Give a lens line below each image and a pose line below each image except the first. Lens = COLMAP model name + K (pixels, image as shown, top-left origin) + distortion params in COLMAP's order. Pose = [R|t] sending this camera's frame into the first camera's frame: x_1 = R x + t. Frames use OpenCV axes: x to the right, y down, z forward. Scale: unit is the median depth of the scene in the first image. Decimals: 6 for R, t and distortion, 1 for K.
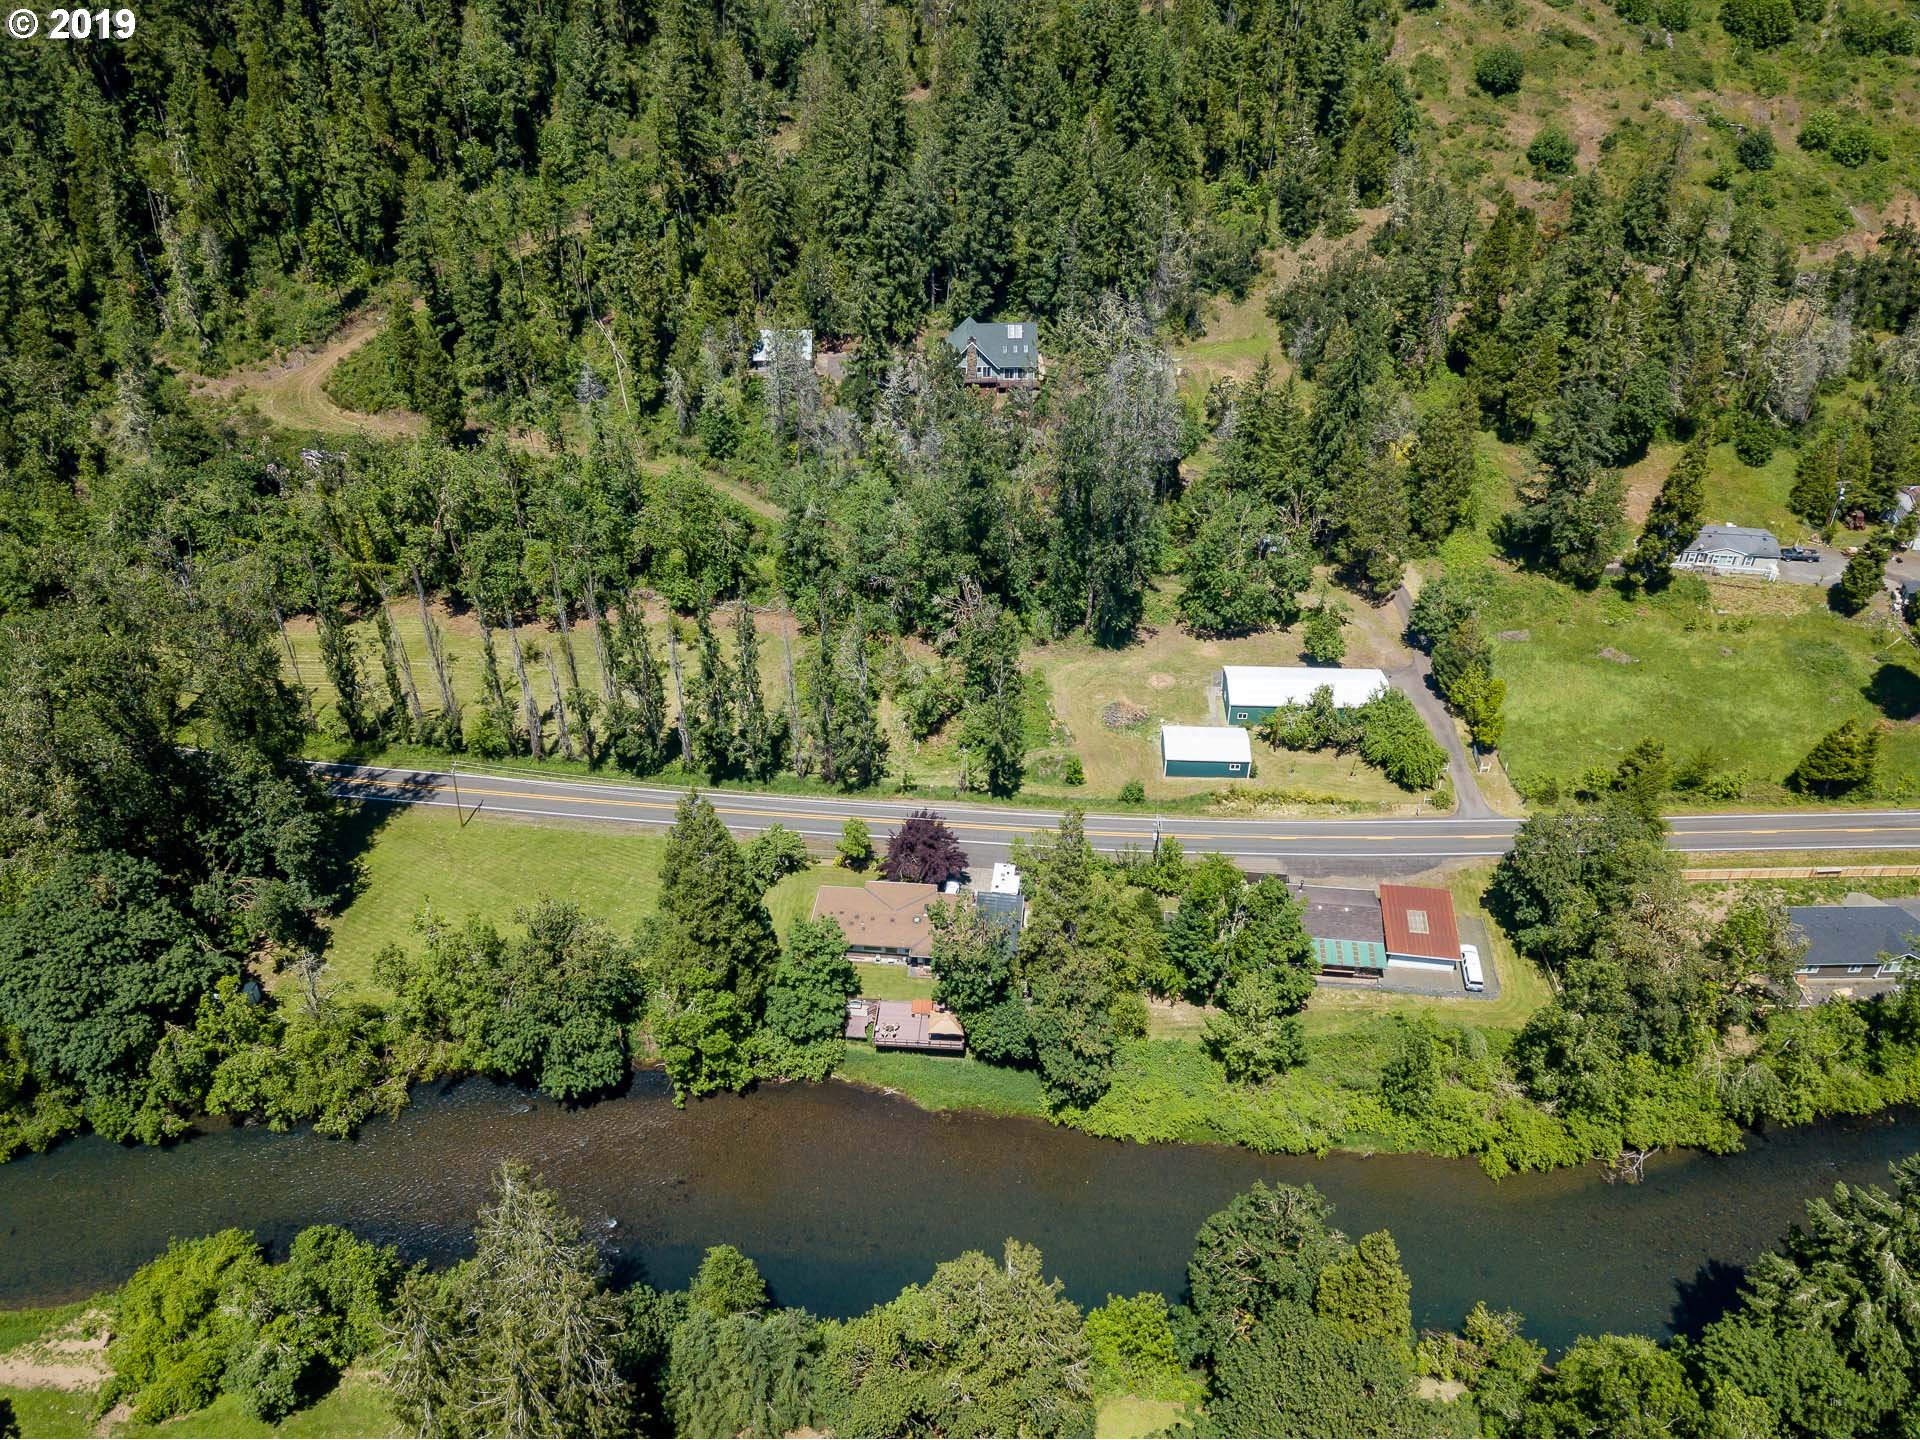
lens RADIAL K [[1531.4, 0, 960.0], [0, 1531.4, 720.0], [0, 0, 1]] dist [0.020174, 0.001086]
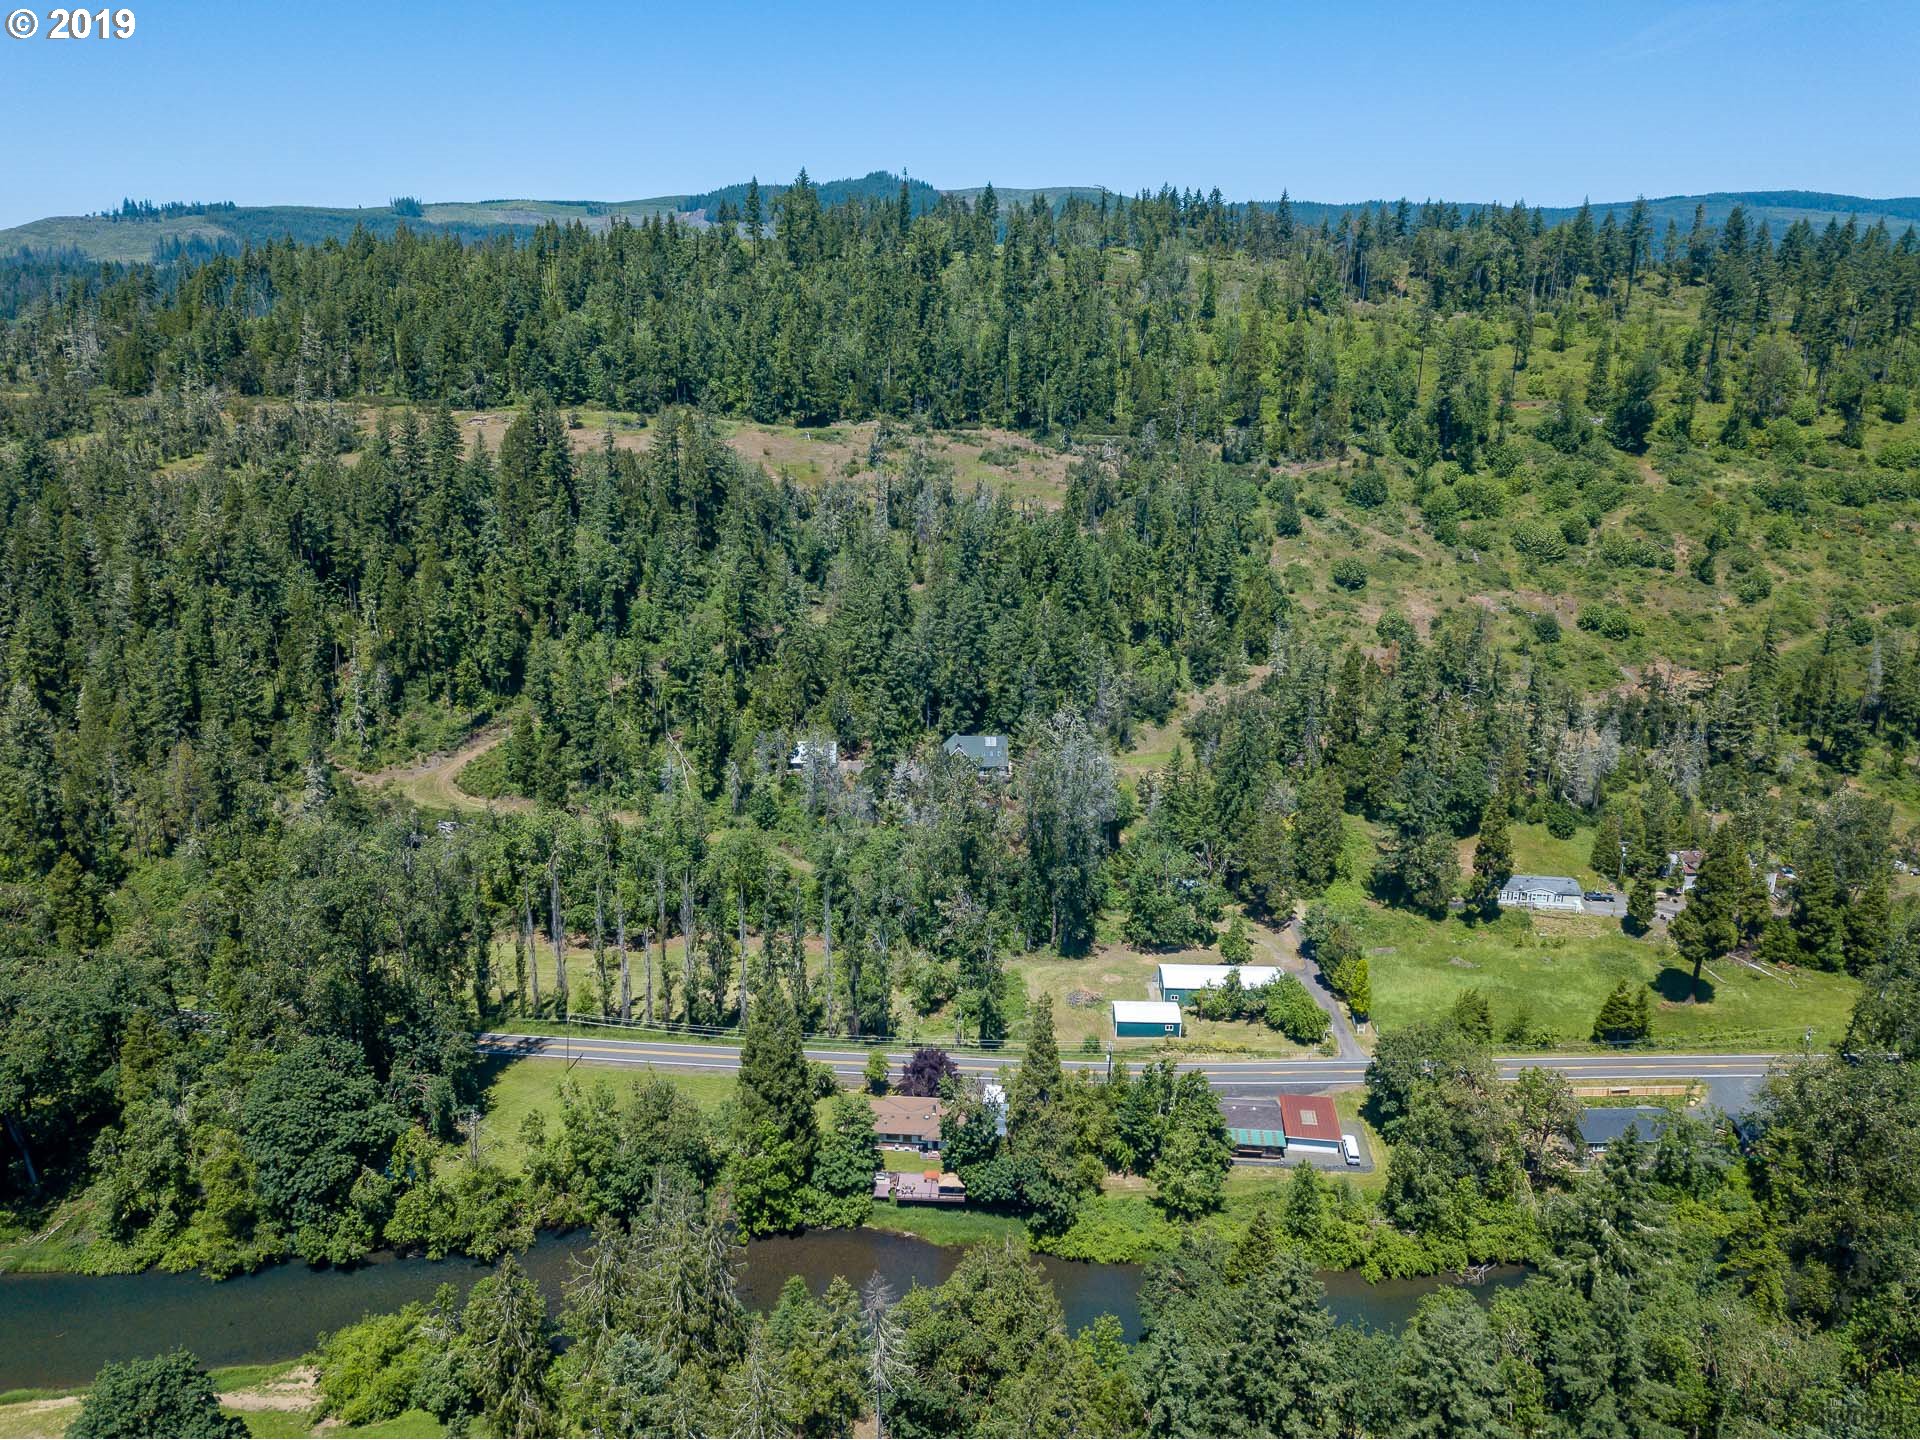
lens RADIAL K [[1548.6, 0, 955.6], [0, 1548.6, 706.2], [0, 0, 1]] dist [0.084013, -0.152596]
pose [[0.999761, 0.004830, 0.021336, -0.025620], [0.002998, 0.935883, -0.352299, 0.206813], [-0.021669, 0.352279, 0.935644, -0.278596]]
